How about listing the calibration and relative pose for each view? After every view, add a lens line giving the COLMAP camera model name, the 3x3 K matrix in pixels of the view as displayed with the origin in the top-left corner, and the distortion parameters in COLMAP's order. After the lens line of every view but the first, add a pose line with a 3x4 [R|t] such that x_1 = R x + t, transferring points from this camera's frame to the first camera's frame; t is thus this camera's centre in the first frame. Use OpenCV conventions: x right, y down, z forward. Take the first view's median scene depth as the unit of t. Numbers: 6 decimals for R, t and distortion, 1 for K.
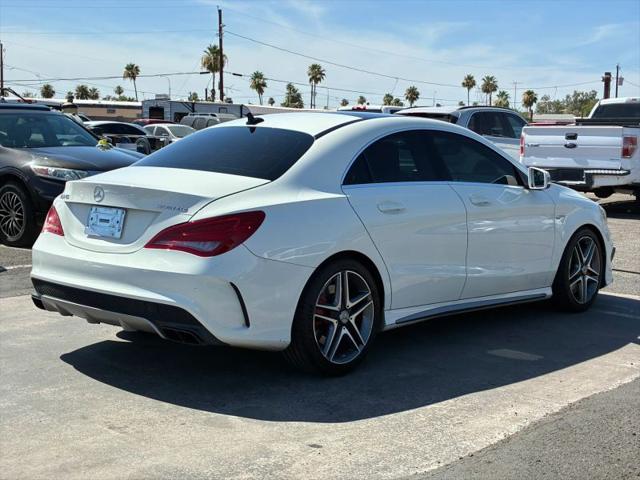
lens RADIAL K [[948.4, 0, 320.0], [0, 948.4, 240.0], [0, 0, 1]] dist [0.197990, -0.917676]
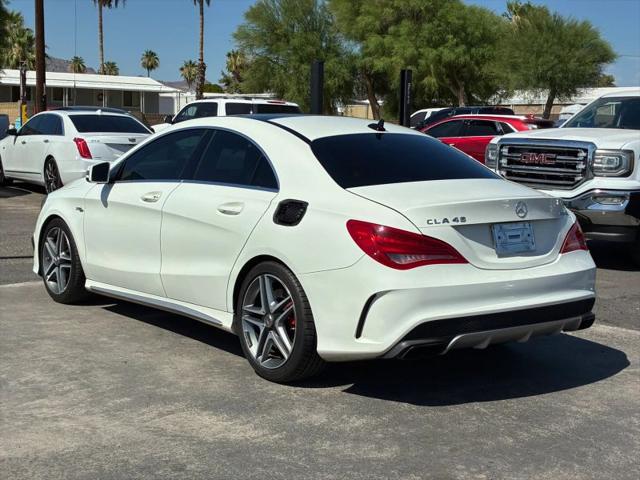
lens RADIAL K [[948.4, 0, 320.0], [0, 948.4, 240.0], [0, 0, 1]] dist [0.197990, -0.917676]
pose [[0.187251, -0.130264, 0.973637, -1.183344], [0.092639, 0.989093, 0.114516, -0.143346], [-0.977934, 0.068753, 0.197276, 0.977236]]
